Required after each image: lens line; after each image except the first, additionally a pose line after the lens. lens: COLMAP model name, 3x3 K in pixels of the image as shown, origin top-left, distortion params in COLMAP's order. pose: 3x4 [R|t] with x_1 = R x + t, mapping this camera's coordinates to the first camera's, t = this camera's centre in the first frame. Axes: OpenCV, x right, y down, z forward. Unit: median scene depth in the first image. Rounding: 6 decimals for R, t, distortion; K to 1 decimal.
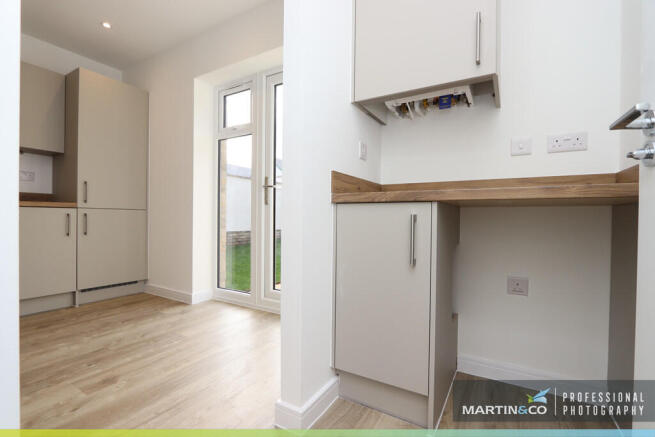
lens RADIAL K [[300.3, 0, 322.6], [0, 300.3, 221.7], [0, 0, 1]] dist [-0.012878, -0.000572]
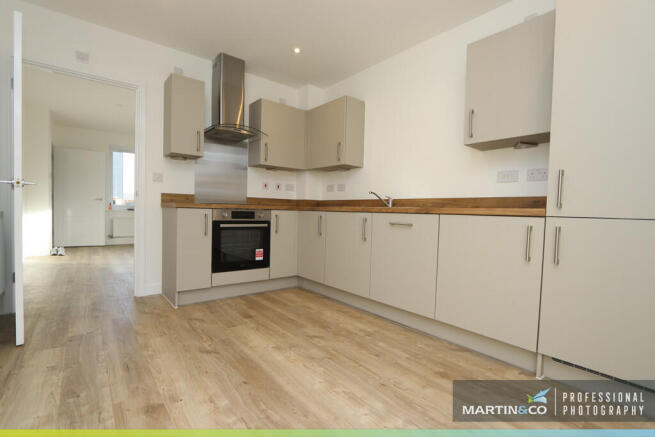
lens RADIAL K [[300.3, 0, 322.6], [0, 300.3, 221.7], [0, 0, 1]] dist [-0.012878, -0.000572]
pose [[-0.340672, 0.012303, -0.940102, -0.106732], [-0.039114, 0.998863, 0.027247, -0.035334], [0.939368, 0.046054, -0.339804, 0.778115]]
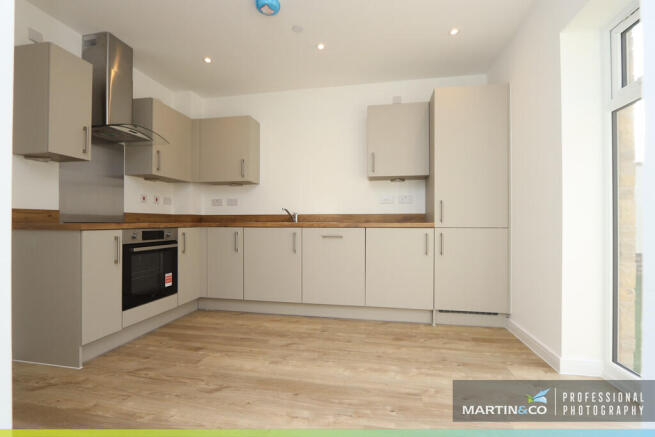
lens RADIAL K [[300.3, 0, 322.6], [0, 300.3, 221.7], [0, 0, 1]] dist [-0.012878, -0.000572]
pose [[0.339654, -0.015706, -0.940419, 0.004693], [-0.005373, 0.999812, -0.018639, -0.045589], [0.940535, 0.011383, 0.339506, 0.295557]]
